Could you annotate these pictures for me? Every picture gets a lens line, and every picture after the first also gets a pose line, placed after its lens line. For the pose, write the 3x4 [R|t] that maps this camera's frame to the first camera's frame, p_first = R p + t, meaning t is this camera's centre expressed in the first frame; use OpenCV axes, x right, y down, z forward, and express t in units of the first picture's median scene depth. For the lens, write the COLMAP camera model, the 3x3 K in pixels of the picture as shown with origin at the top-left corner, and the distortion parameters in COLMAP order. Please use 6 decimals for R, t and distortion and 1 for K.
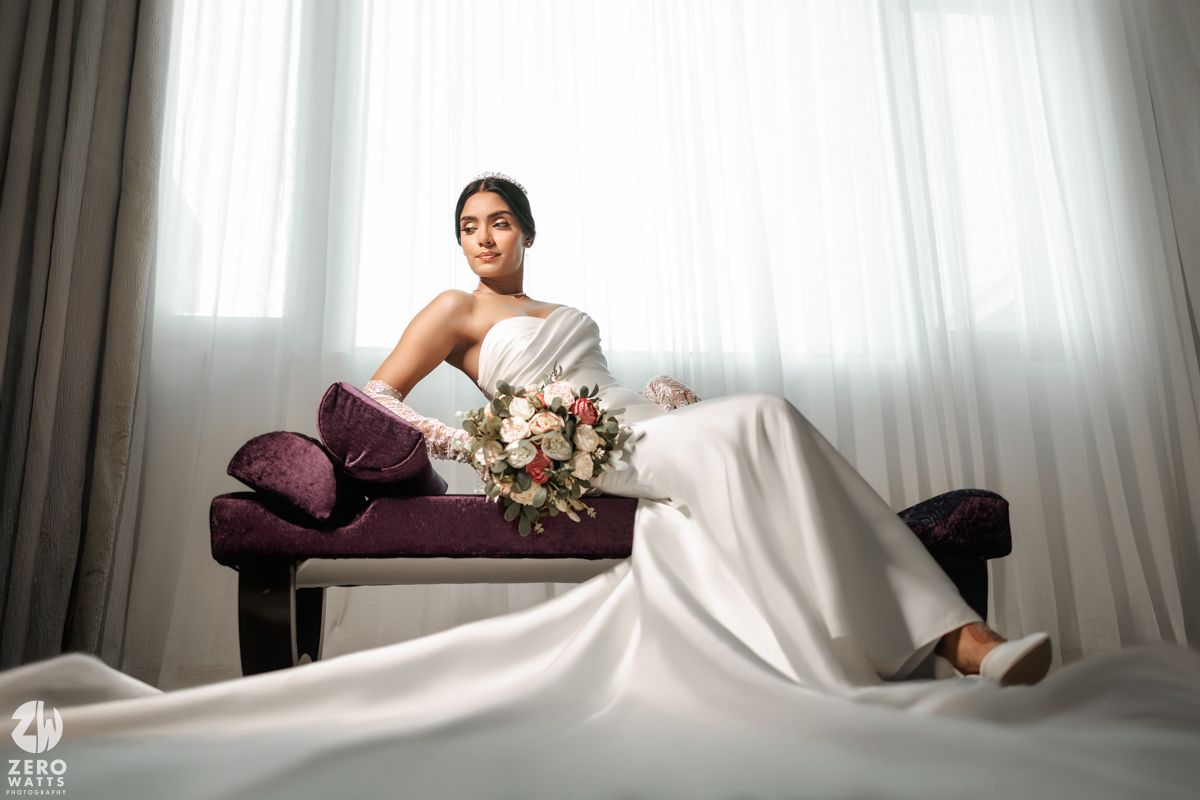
lens RADIAL K [[1150.8, 0, 600.5], [0, 1150.8, 402.1], [0, 0, 1]] dist [-0.016989, 0.000000]
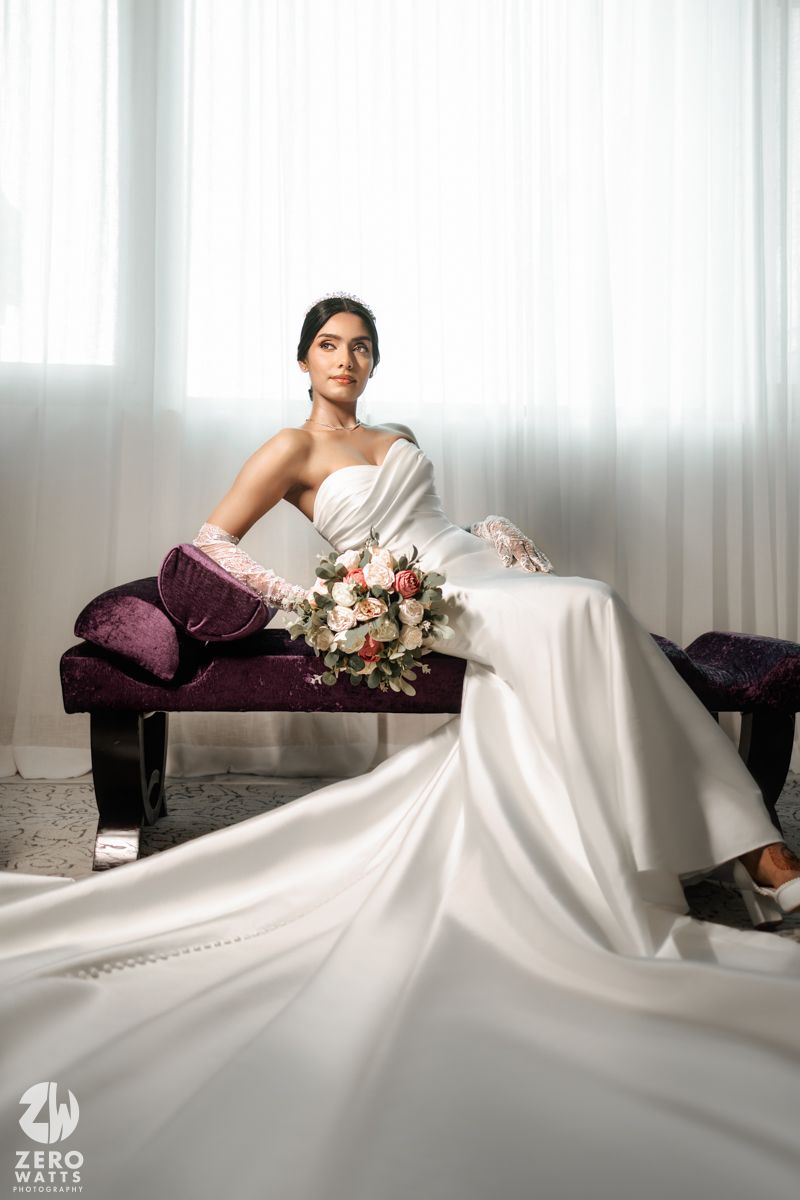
lens RADIAL K [[1150.8, 0, 404.9], [0, 1150.8, 596.0], [0, 0, 1]] dist [-0.016989, 0.000000]
pose [[0.999441, 0.030963, -0.012606, -0.012003], [-0.026478, 0.963355, 0.266921, -0.246159], [0.020409, -0.266438, 0.963636, 0.007098]]
